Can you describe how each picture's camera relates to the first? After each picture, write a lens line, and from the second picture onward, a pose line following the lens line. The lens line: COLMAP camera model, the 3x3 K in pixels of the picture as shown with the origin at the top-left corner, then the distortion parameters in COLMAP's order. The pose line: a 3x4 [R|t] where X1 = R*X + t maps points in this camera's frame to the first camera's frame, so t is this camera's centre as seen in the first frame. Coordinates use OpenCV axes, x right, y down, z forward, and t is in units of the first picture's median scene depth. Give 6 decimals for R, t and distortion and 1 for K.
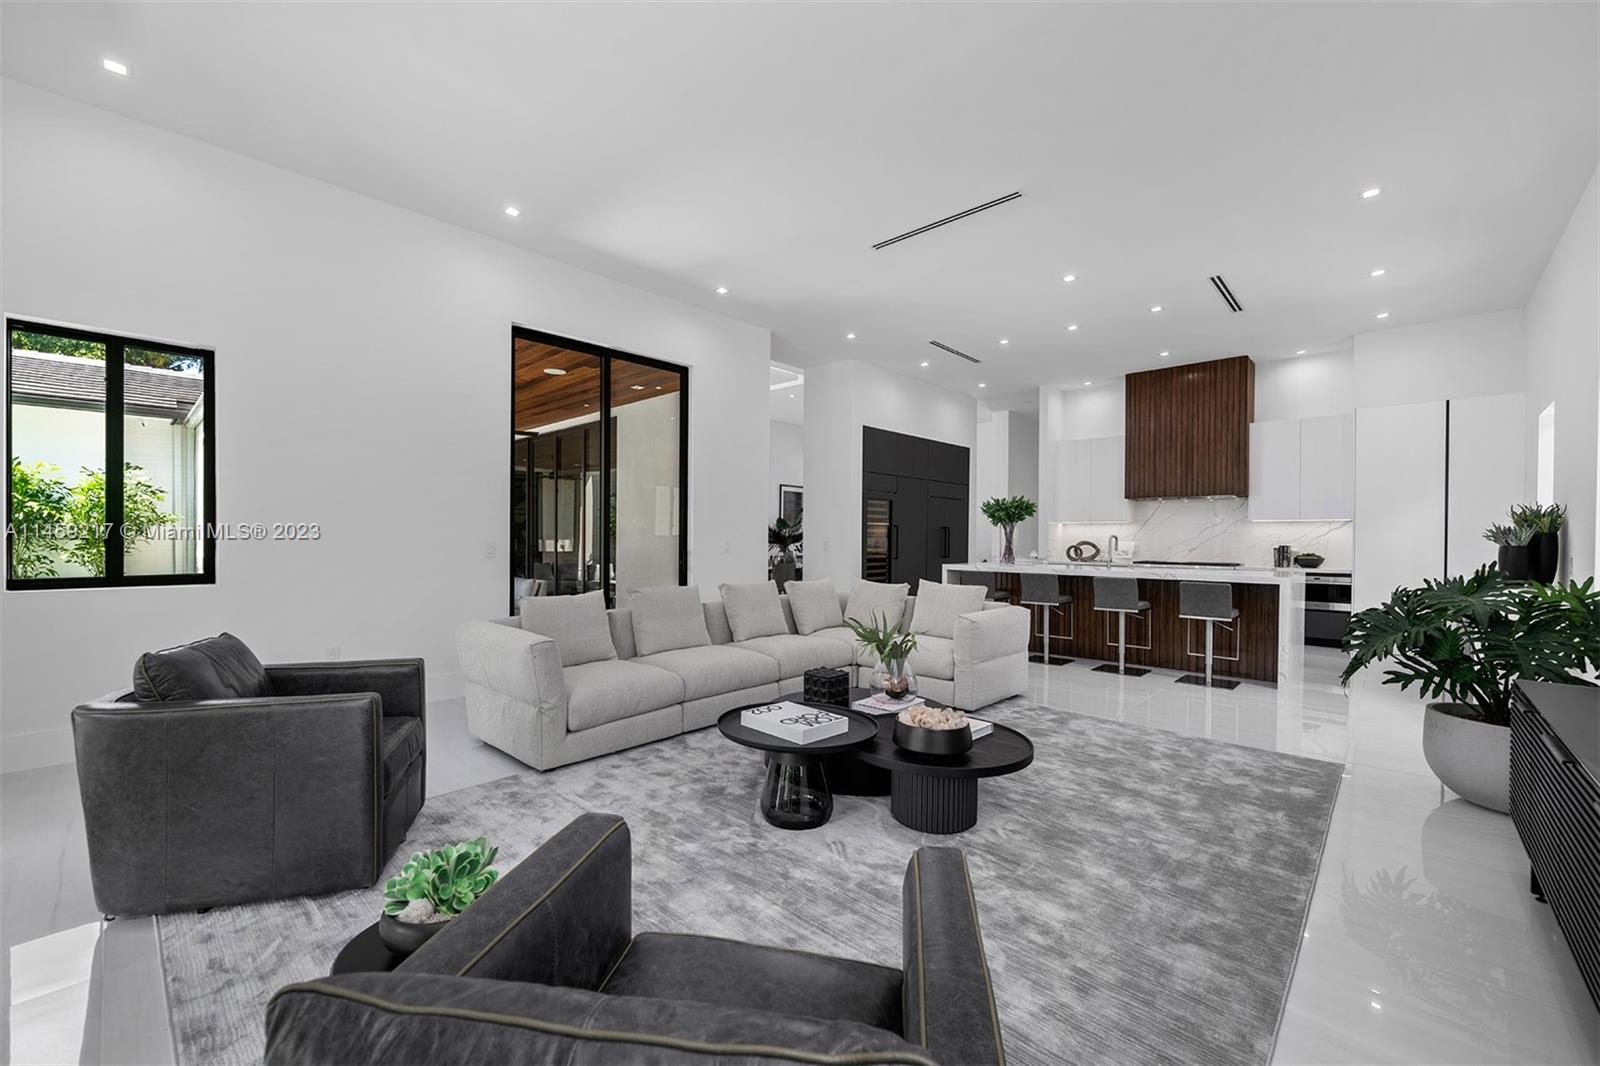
lens RADIAL K [[649.3, 0, 790.4], [0, 649.3, 552.5], [0, 0, 1]] dist [0.001002, -0.000007]
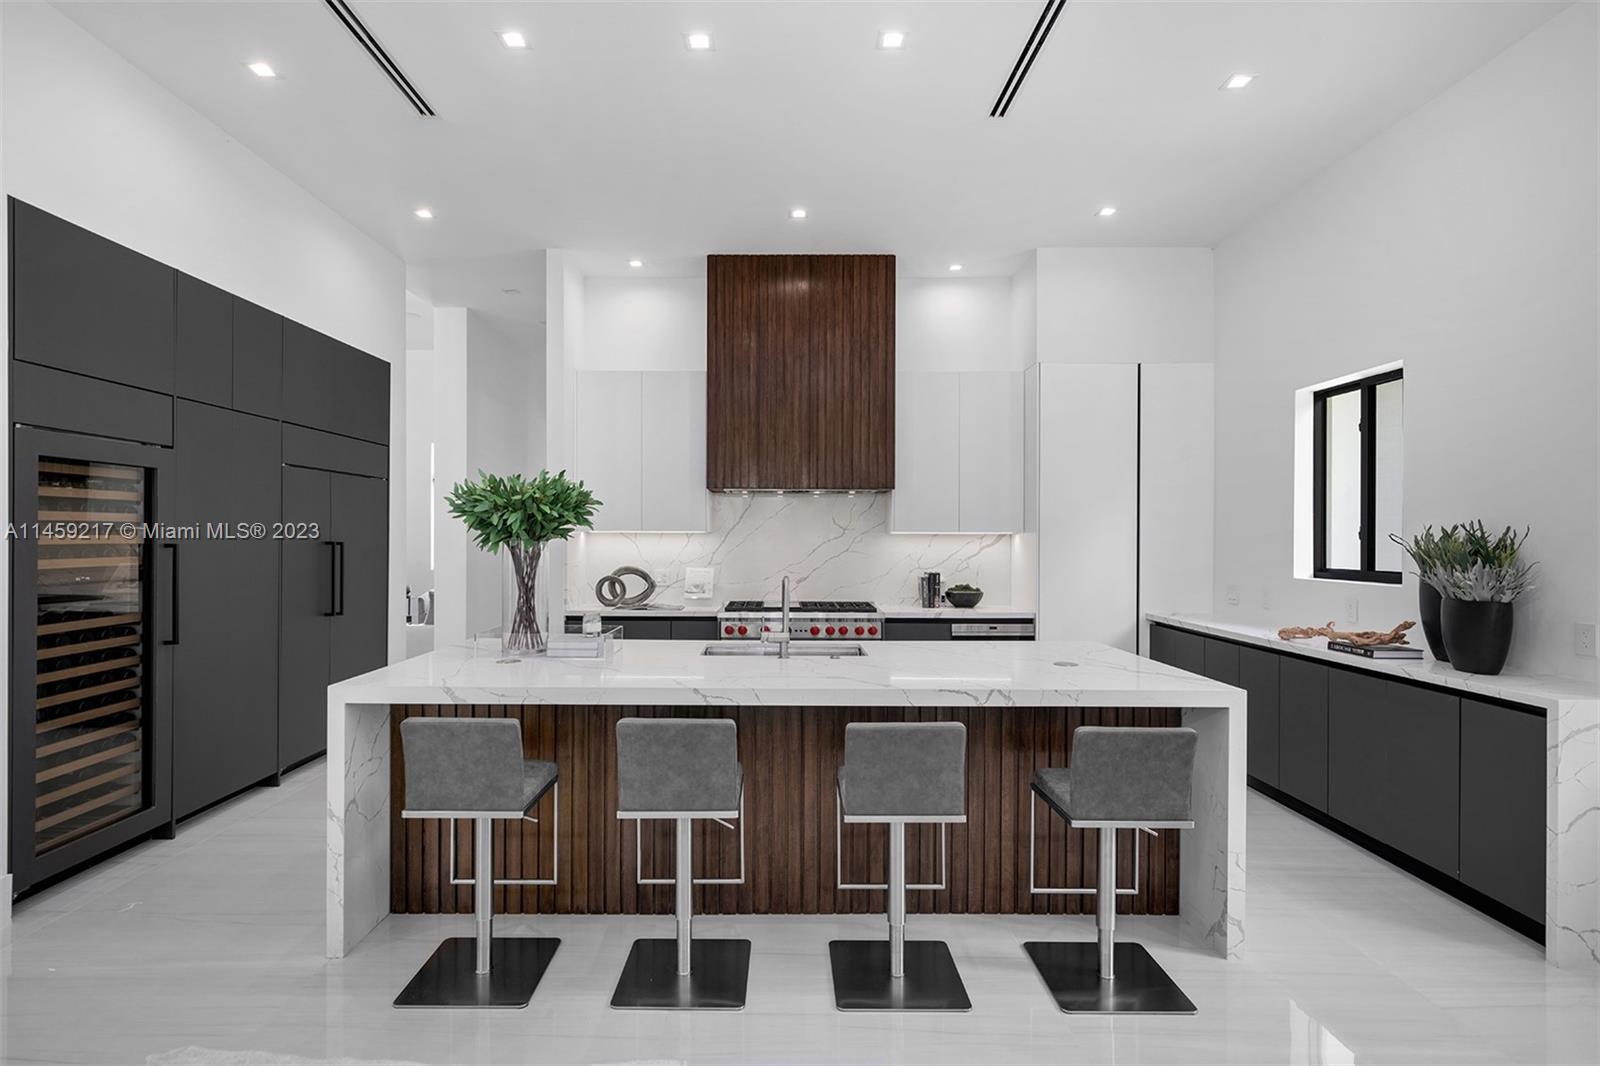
lens RADIAL K [[799.2, 0, 772.7], [0, 799.2, 538.1], [0, 0, 1]] dist [-0.000214, -0.000083]
pose [[0.736986, -0.004833, 0.675891, 0.114944], [0.016701, 0.999799, -0.011061, -0.035609], [-0.675702, 0.019440, 0.736919, 0.495485]]
